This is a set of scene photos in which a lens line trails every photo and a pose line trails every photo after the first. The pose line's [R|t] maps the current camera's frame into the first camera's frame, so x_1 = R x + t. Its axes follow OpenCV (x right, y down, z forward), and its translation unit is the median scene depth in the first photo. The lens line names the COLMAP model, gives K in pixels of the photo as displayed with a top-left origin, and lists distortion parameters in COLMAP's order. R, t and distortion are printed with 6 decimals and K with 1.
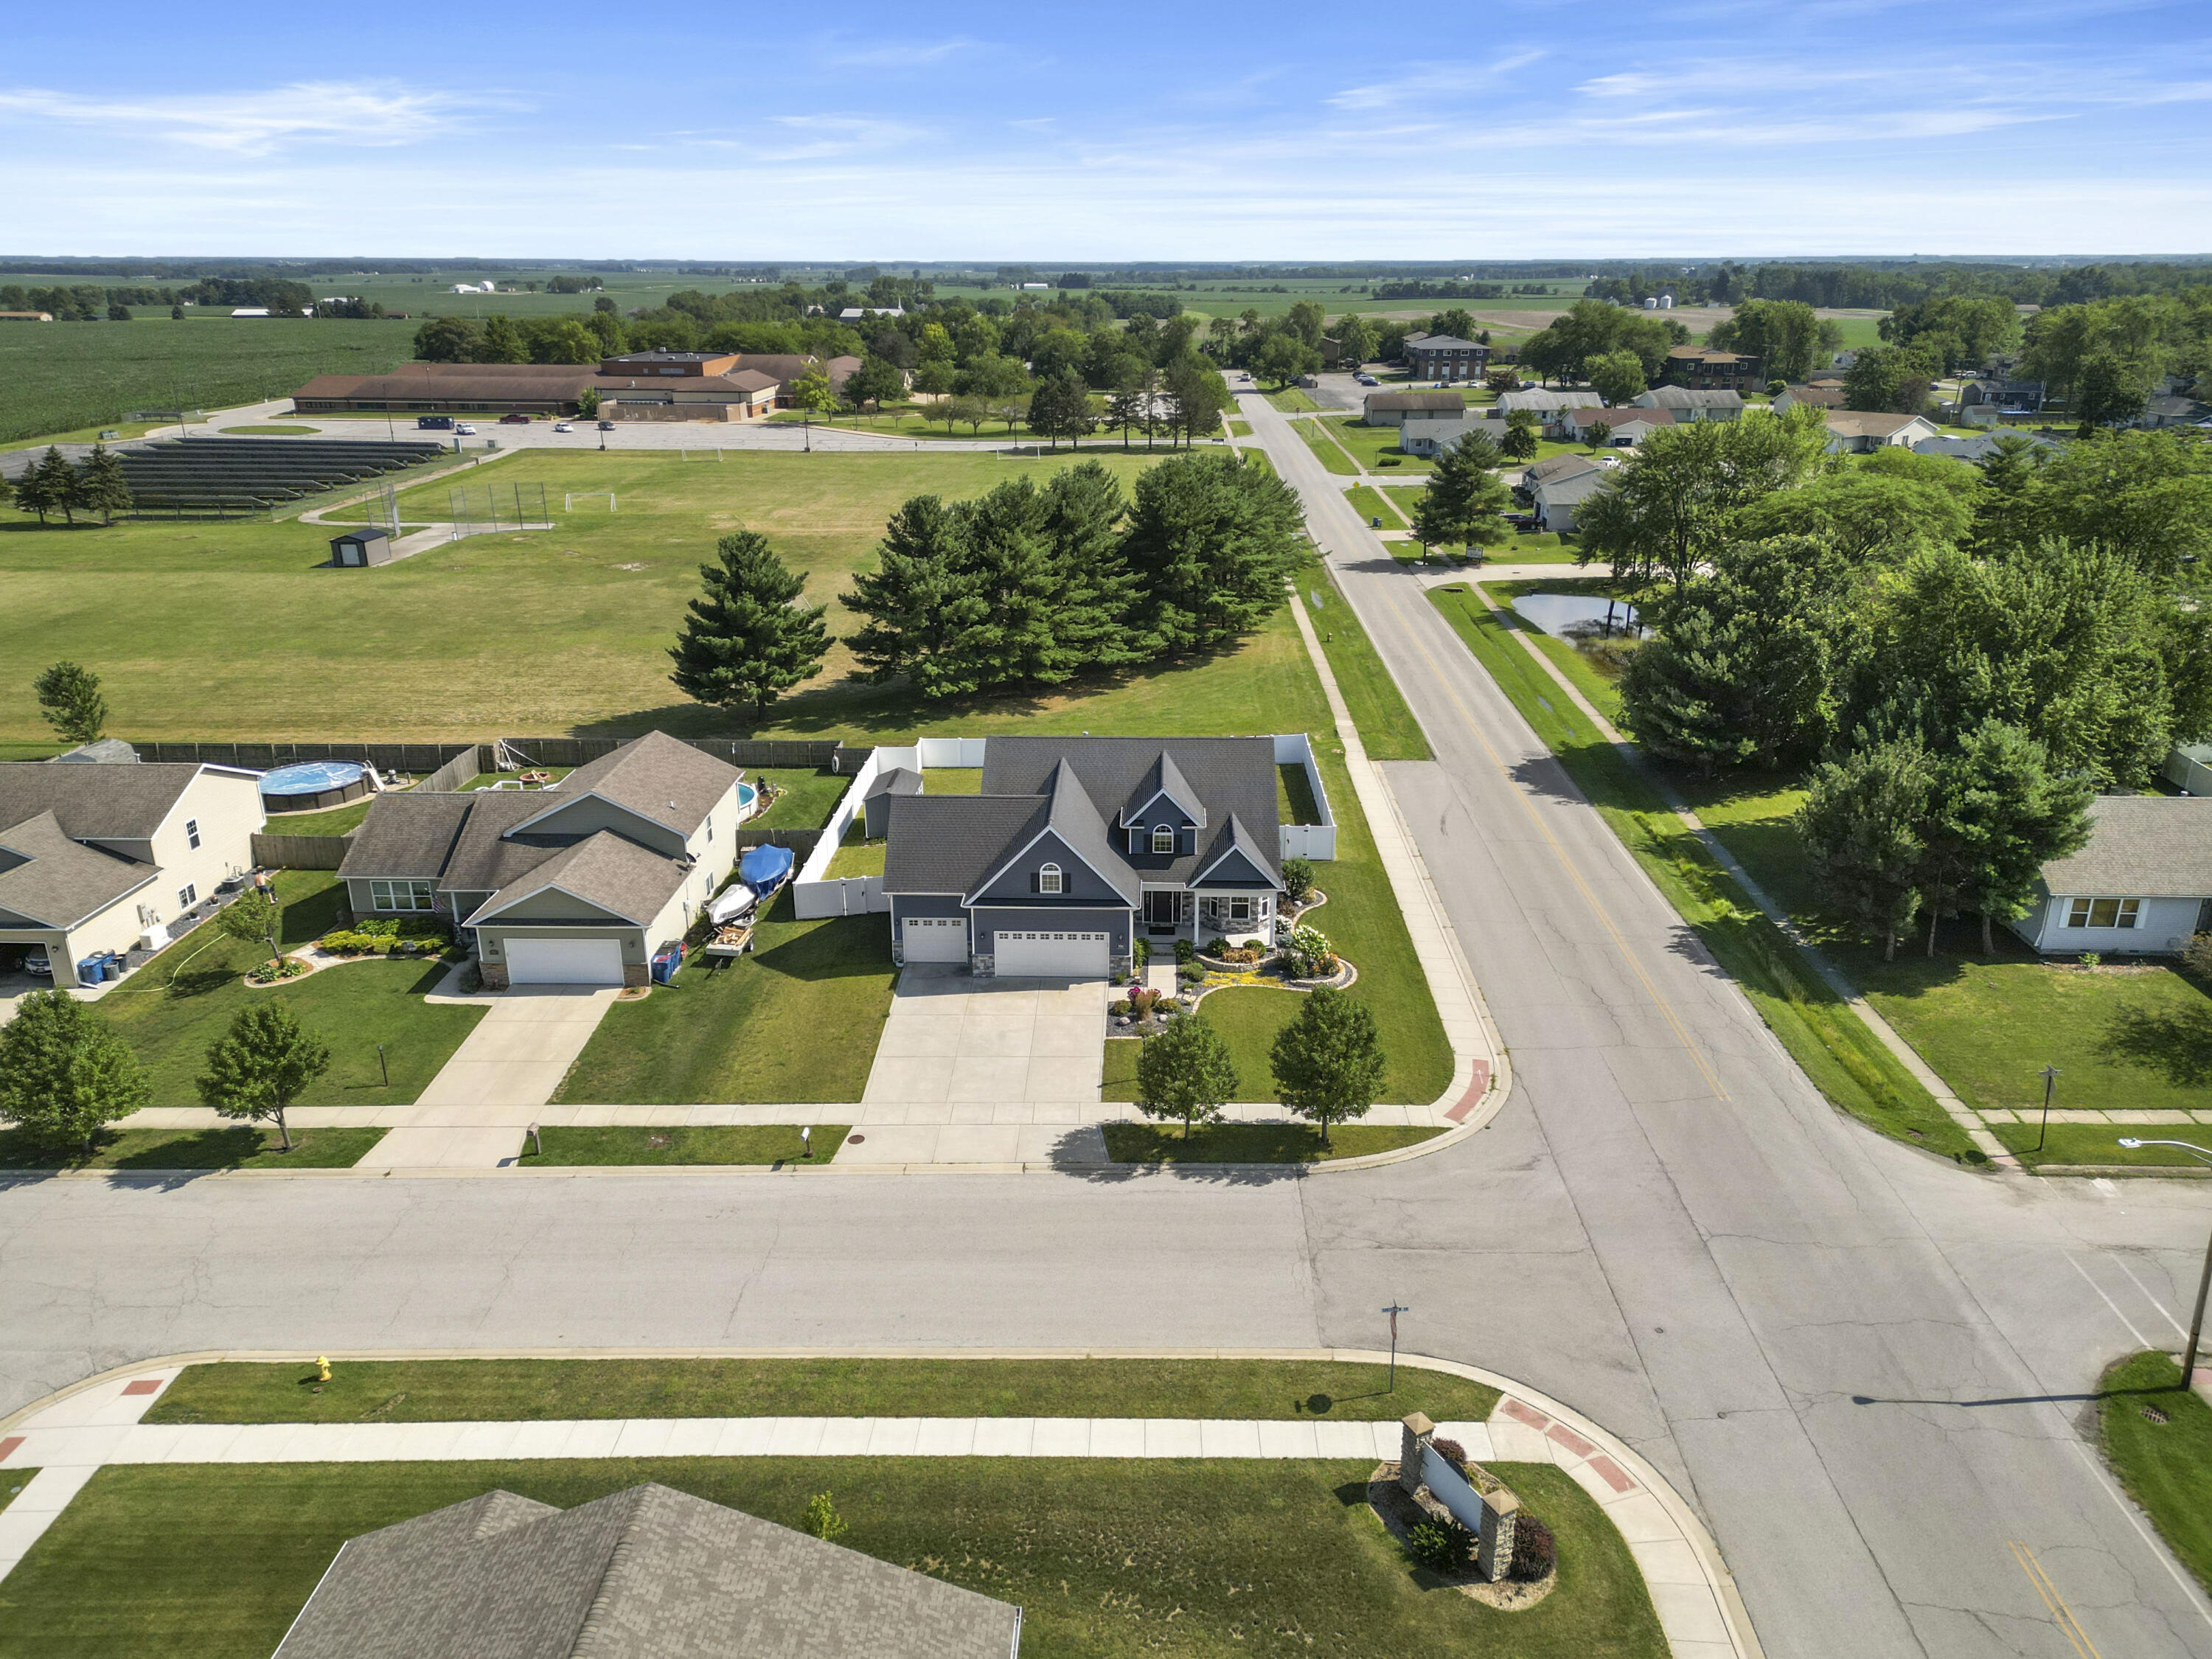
lens RADIAL K [[1564.0, 0, 1115.5], [0, 1564.0, 827.1], [0, 0, 1]] dist [0.085517, -0.097803]
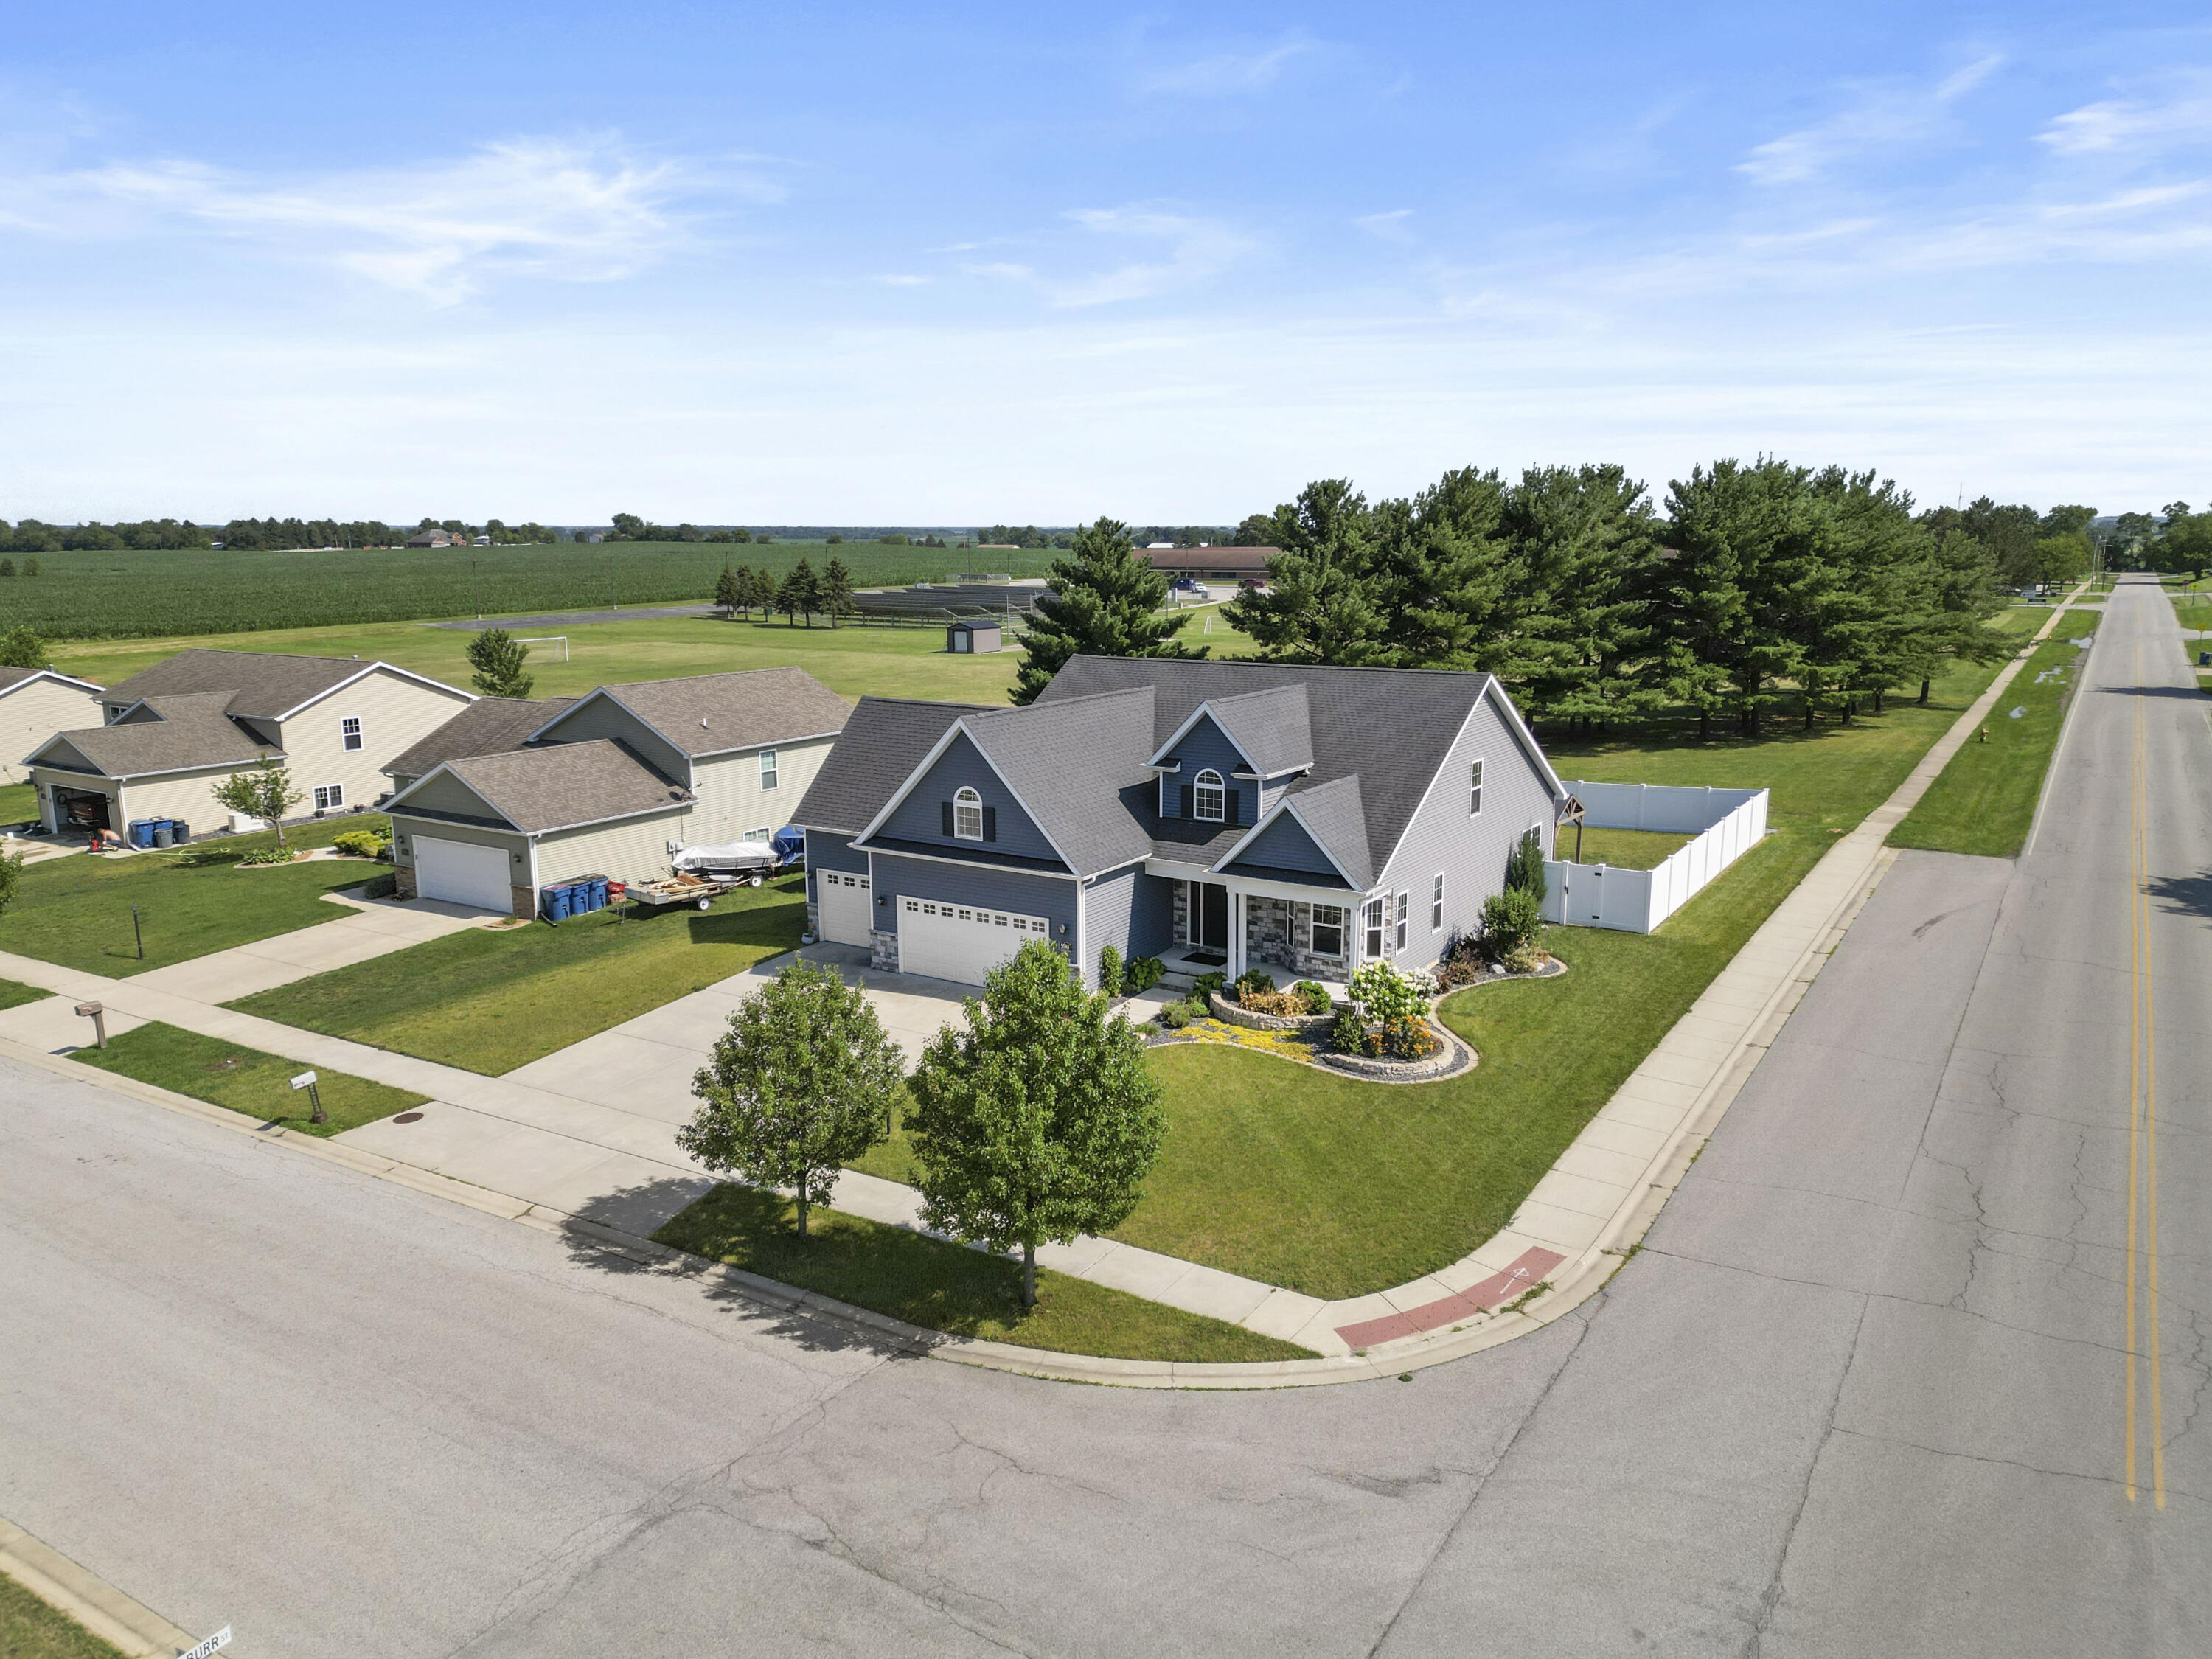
lens RADIAL K [[1553.9, 0, 1113.1], [0, 1553.9, 827.5], [0, 0, 1]] dist [0.060911, -0.063387]
pose [[0.856789, 0.092722, -0.507263, 0.303400], [-0.168686, 0.979976, -0.105789, 0.089428], [0.487296, 0.176207, 0.855274, 0.495843]]
